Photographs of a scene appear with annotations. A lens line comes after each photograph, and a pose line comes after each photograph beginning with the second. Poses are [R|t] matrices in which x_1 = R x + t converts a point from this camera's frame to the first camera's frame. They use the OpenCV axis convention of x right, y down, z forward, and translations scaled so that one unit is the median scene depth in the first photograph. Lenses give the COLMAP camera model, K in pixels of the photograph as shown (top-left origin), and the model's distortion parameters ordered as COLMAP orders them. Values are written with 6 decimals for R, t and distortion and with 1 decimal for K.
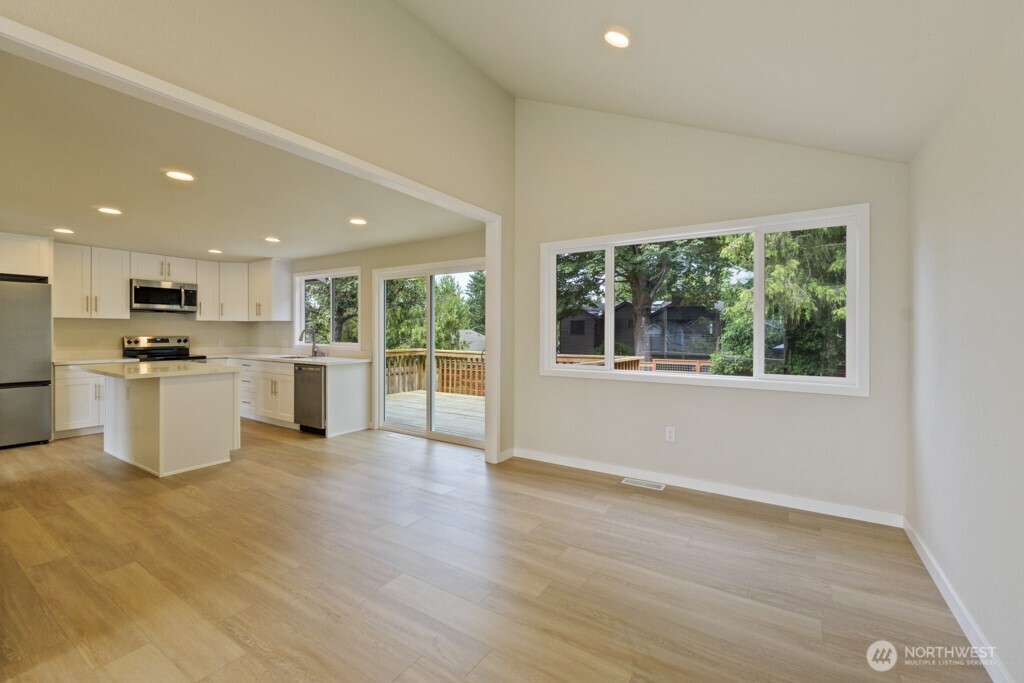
lens RADIAL K [[430.5, 0, 515.5], [0, 430.5, 334.9], [0, 0, 1]] dist [-0.008365, -0.000119]
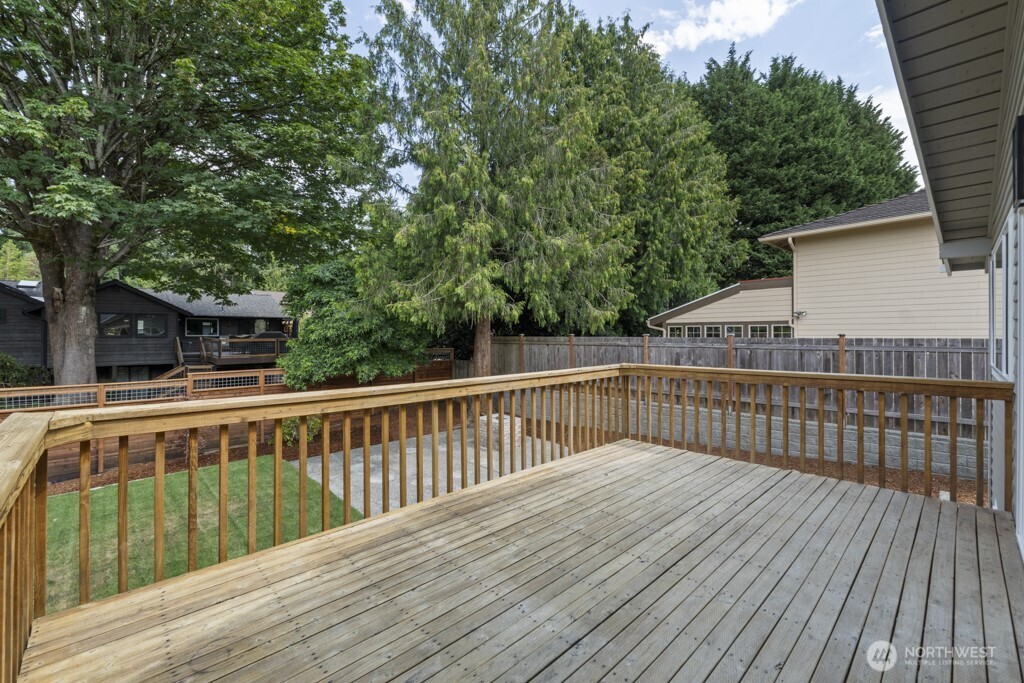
lens RADIAL K [[428.6, 0, 512.0], [0, 428.6, 341.5], [0, 0, 1]] dist [-0.010365, 0.000479]
pose [[0.234321, -0.021335, 0.971925, -0.600788], [0.005931, 0.999772, 0.020517, -0.004429], [-0.972141, 0.000957, 0.234394, 1.223027]]
